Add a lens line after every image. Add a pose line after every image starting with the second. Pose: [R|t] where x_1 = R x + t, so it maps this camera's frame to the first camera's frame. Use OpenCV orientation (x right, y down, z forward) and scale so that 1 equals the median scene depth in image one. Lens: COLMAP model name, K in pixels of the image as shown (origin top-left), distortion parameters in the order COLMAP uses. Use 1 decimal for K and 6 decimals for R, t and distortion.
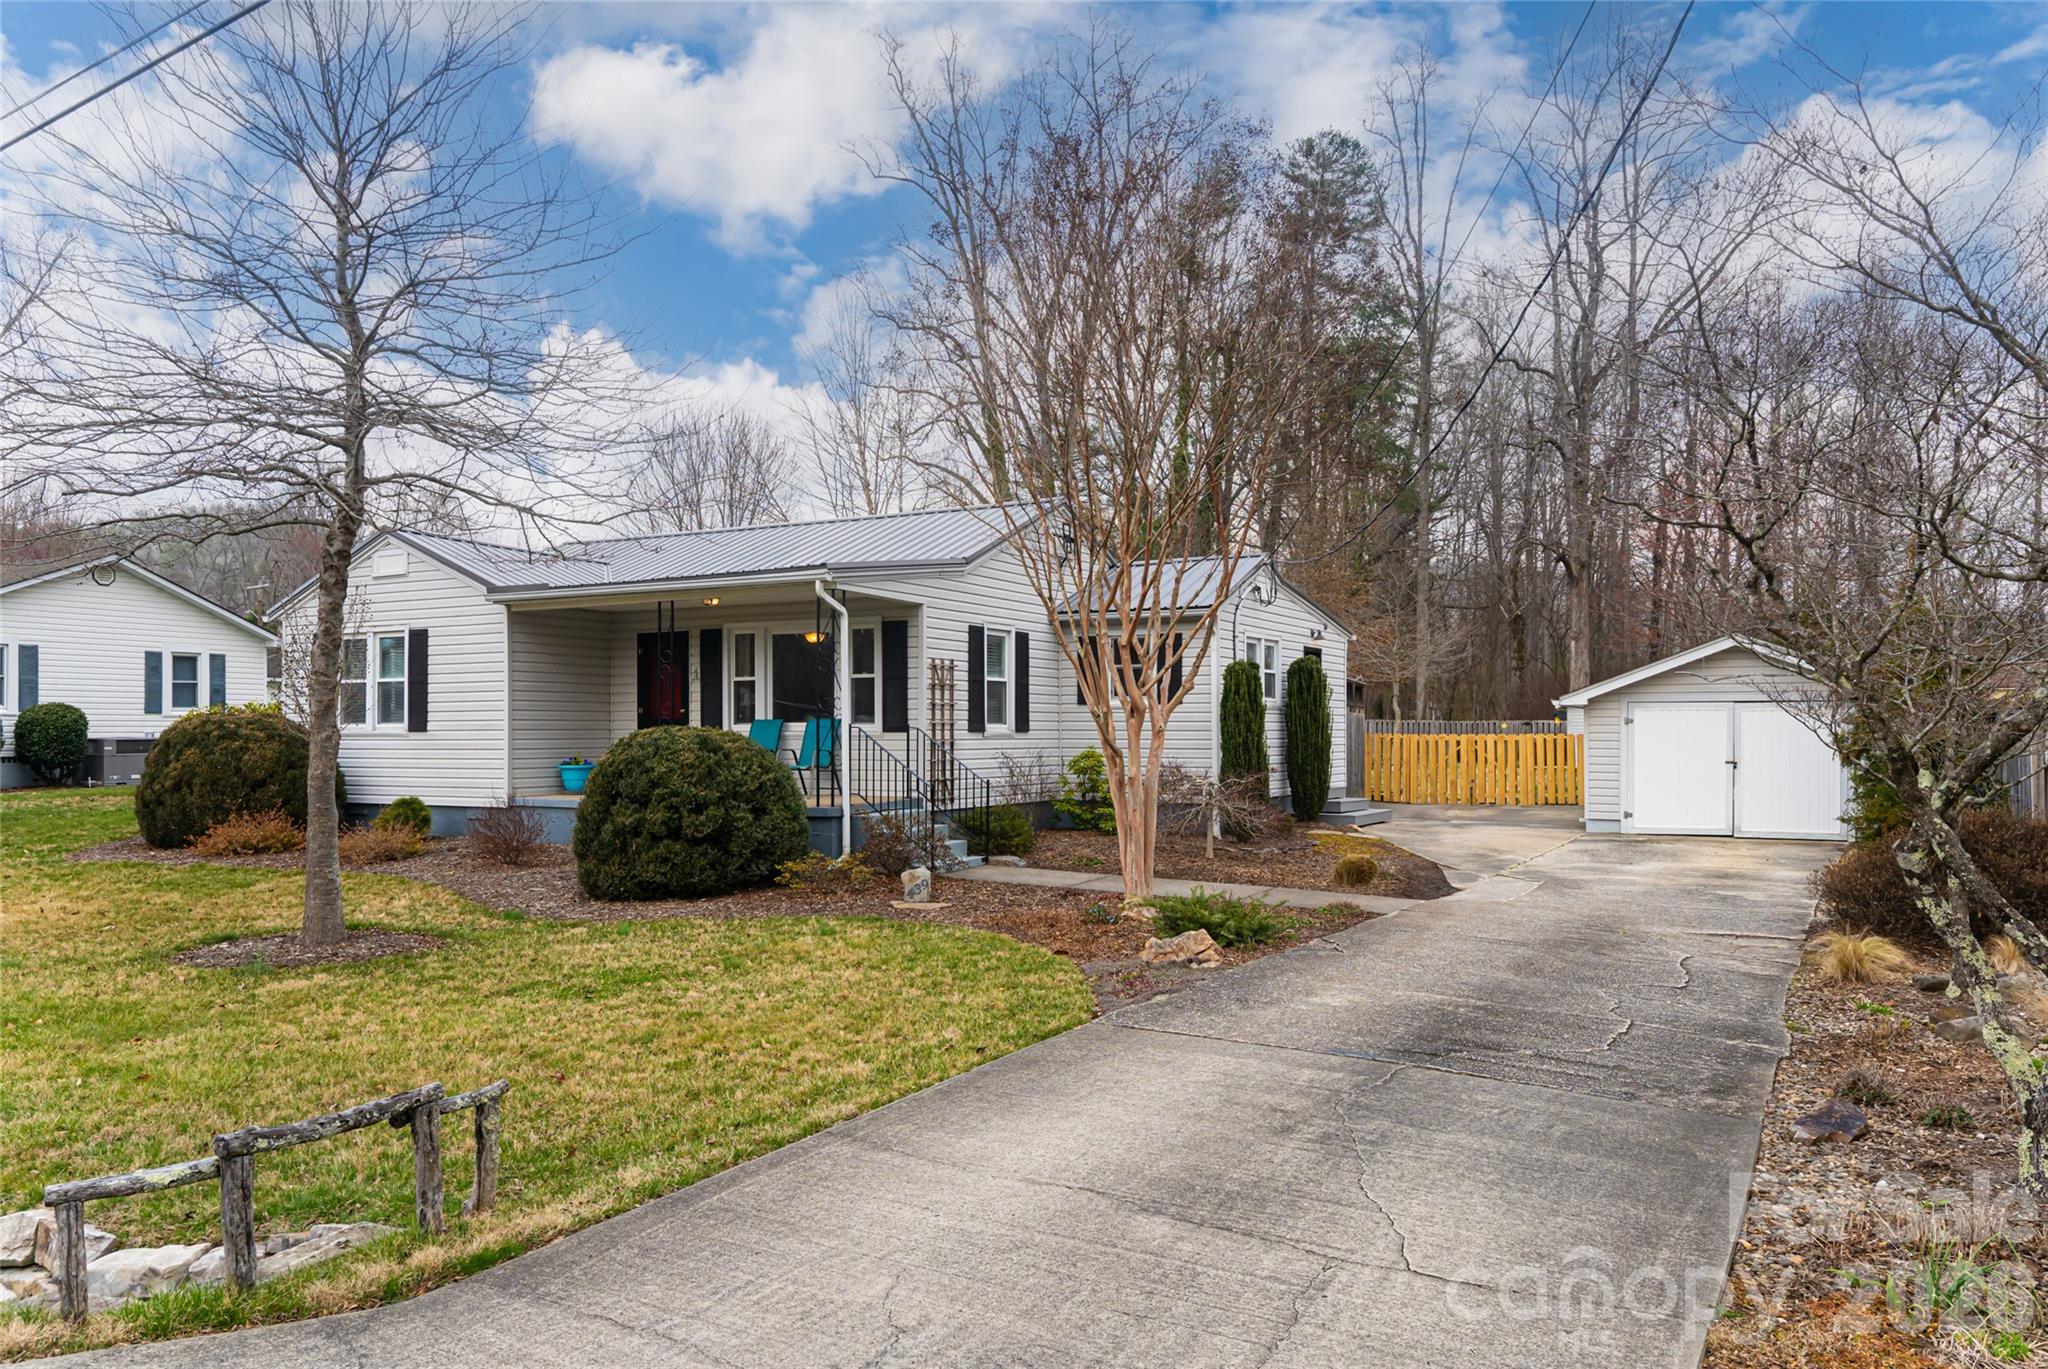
lens RADIAL K [[1433.5, 0, 1027.2], [0, 1433.5, 726.2], [0, 0, 1]] dist [0.006399, -0.005068]
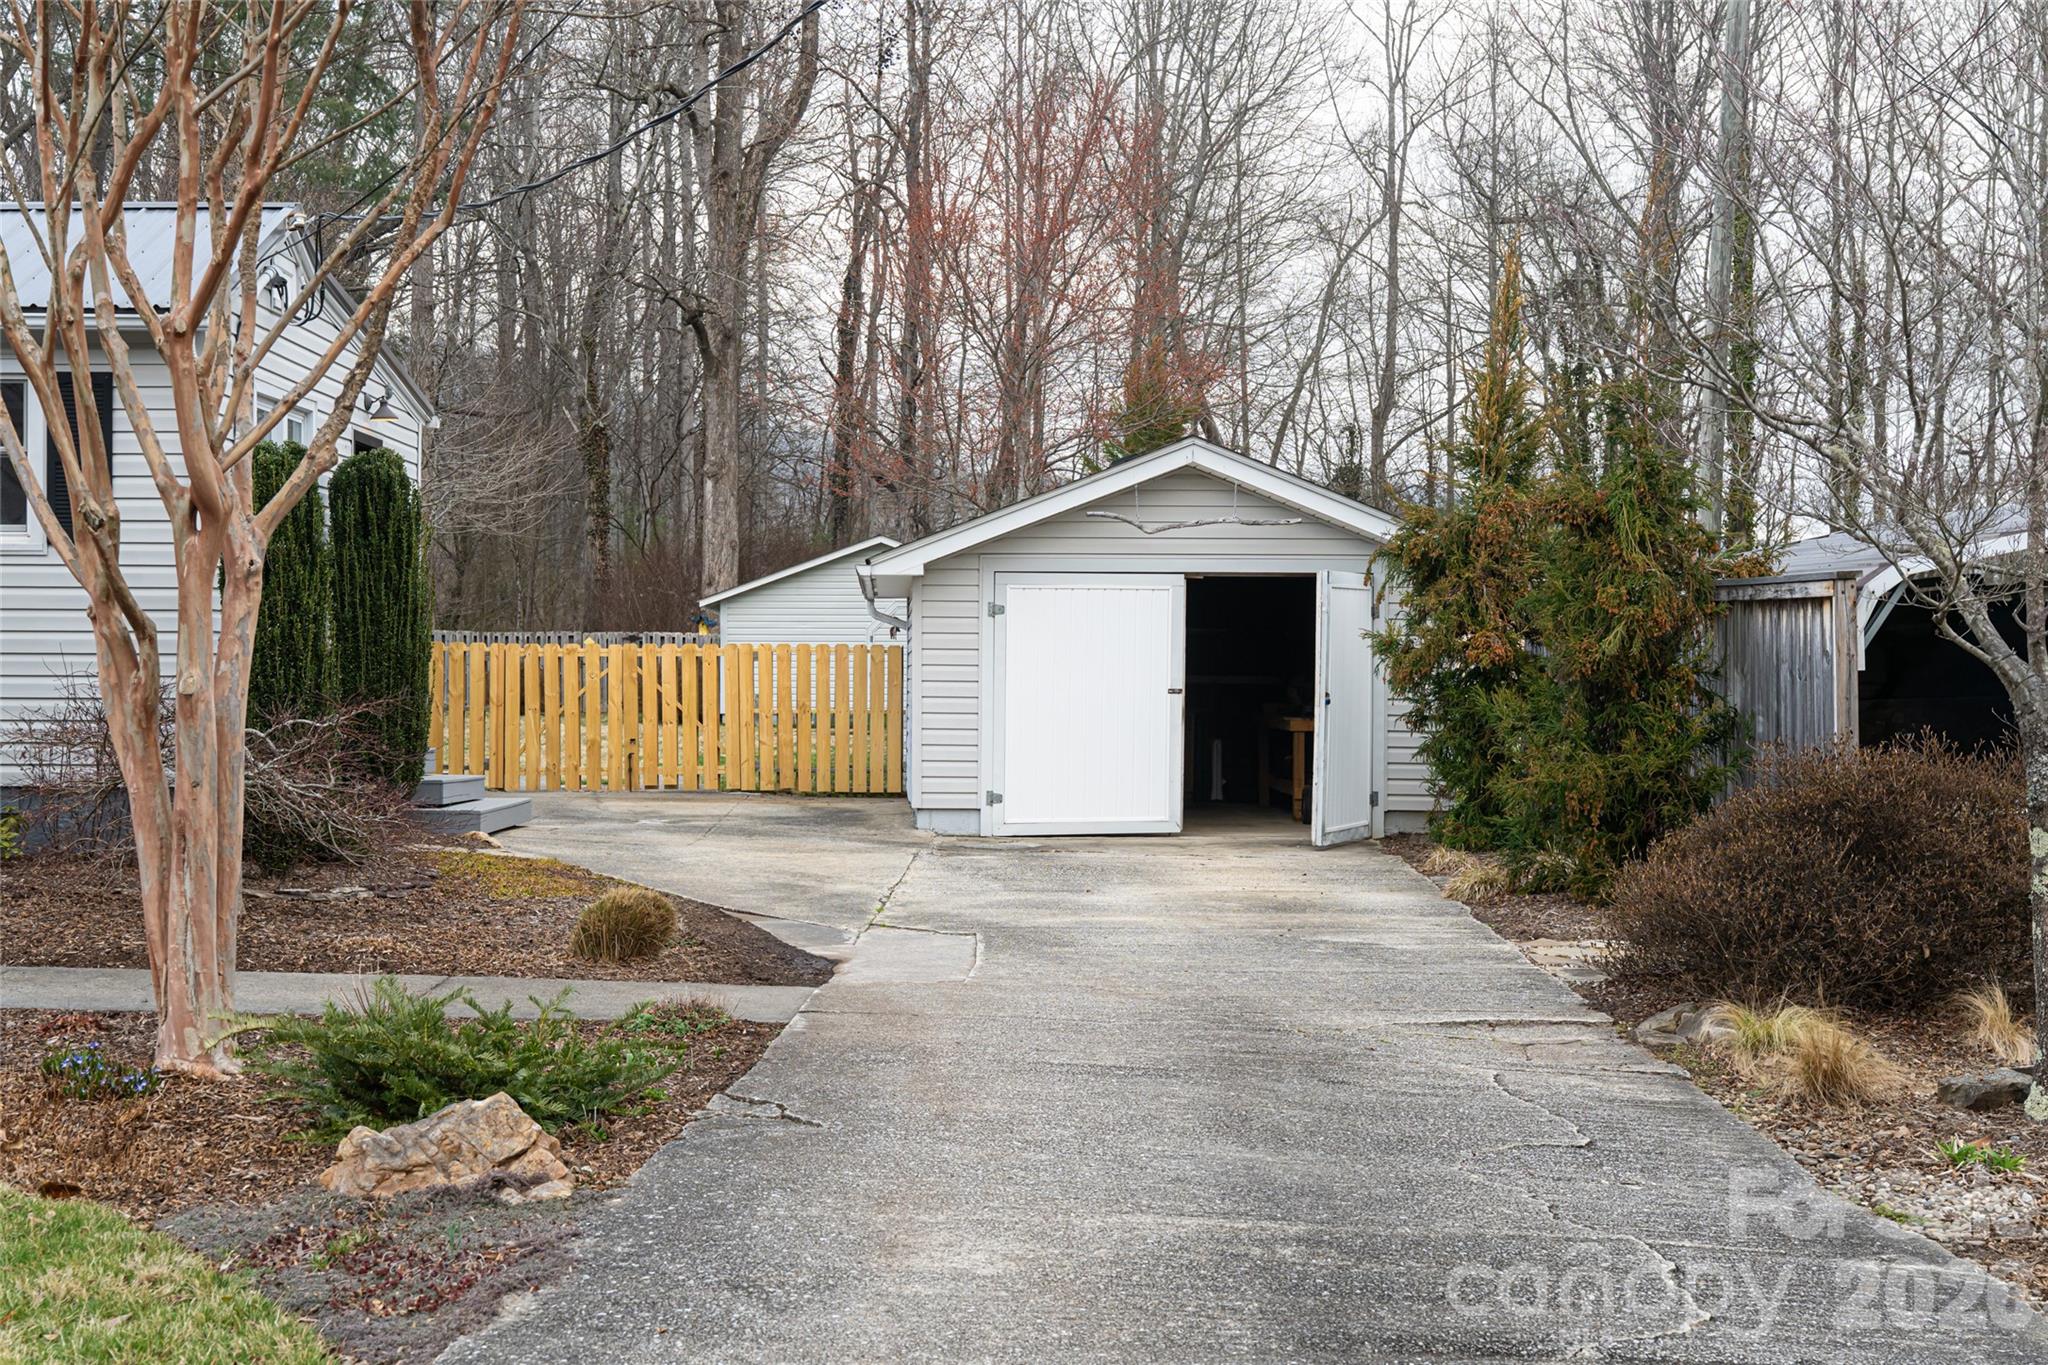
lens RADIAL K [[2776.2, 0, 1024.0], [0, 2776.2, 682.5], [0, 0, 1]] dist [-0.020668, 0.039766]
pose [[0.863022, 0.000521, 0.505166, -0.074033], [-0.003777, 0.999978, 0.005421, 0.020318], [-0.505153, -0.006586, 0.863005, 0.201868]]
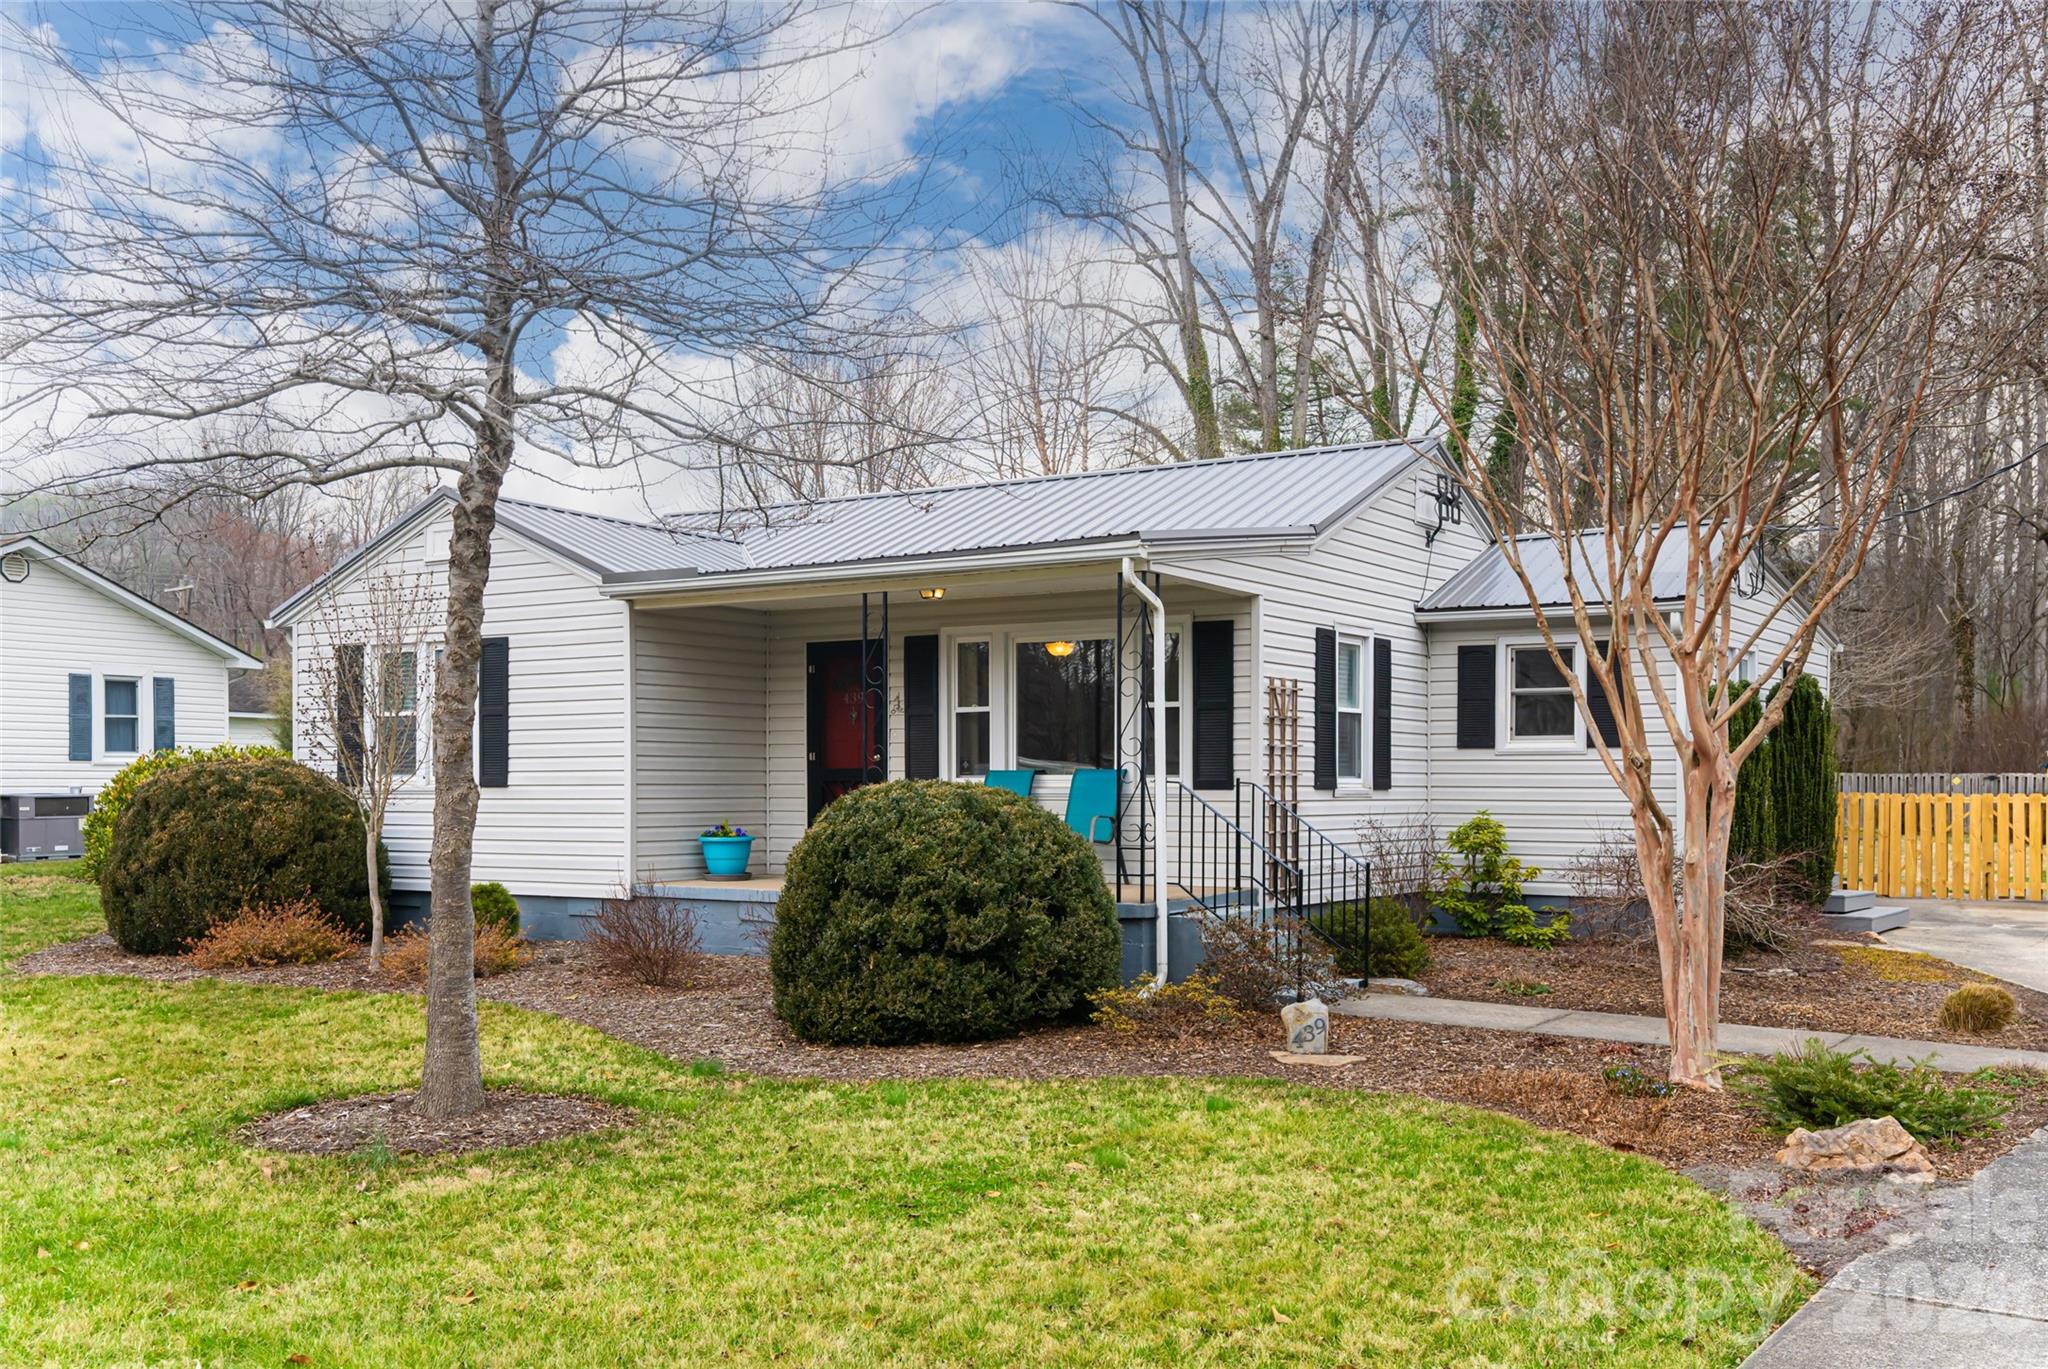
lens RADIAL K [[1956.5, 0, 1023.0], [0, 1956.5, 814.3], [0, 0, 1]] dist [0.006477, 0.000984]
pose [[0.997469, 0.003065, -0.071039, -0.114998], [-0.001798, 0.999838, 0.017892, -0.000399], [0.071082, -0.017719, 0.997313, 0.092030]]
